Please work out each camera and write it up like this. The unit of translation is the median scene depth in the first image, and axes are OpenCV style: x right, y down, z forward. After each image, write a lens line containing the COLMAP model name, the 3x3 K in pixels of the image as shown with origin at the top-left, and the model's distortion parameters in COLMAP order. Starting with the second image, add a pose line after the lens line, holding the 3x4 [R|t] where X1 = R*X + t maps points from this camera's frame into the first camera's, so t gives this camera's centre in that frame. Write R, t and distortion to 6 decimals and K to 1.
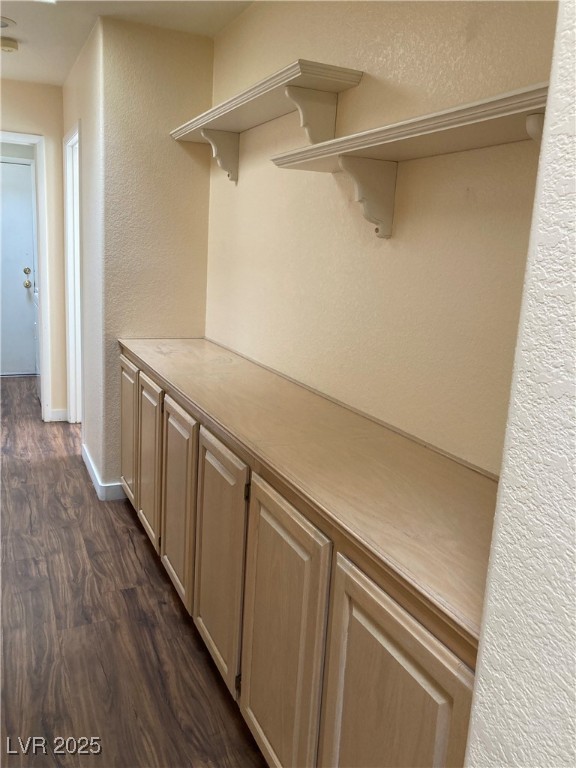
lens RADIAL K [[634.1, 0, 287.1], [0, 634.1, 385.5], [0, 0, 1]] dist [0.025110, -0.022969]
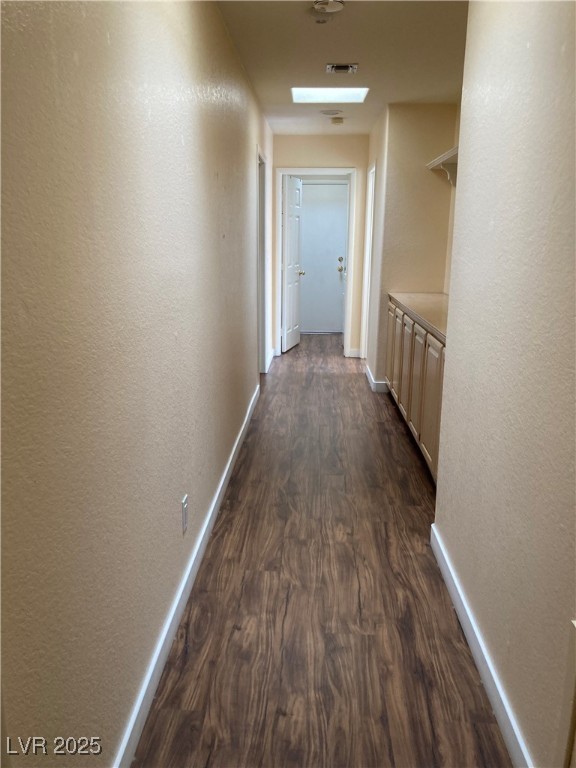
lens RADIAL K [[634.1, 0, 286.6], [0, 634.1, 383.5], [0, 0, 1]] dist [0.025110, -0.022969]
pose [[0.892476, 0.057754, -0.447382, 0.239920], [-0.055597, 0.998292, 0.017963, 0.141691], [0.447655, 0.008841, 0.894162, -0.569350]]
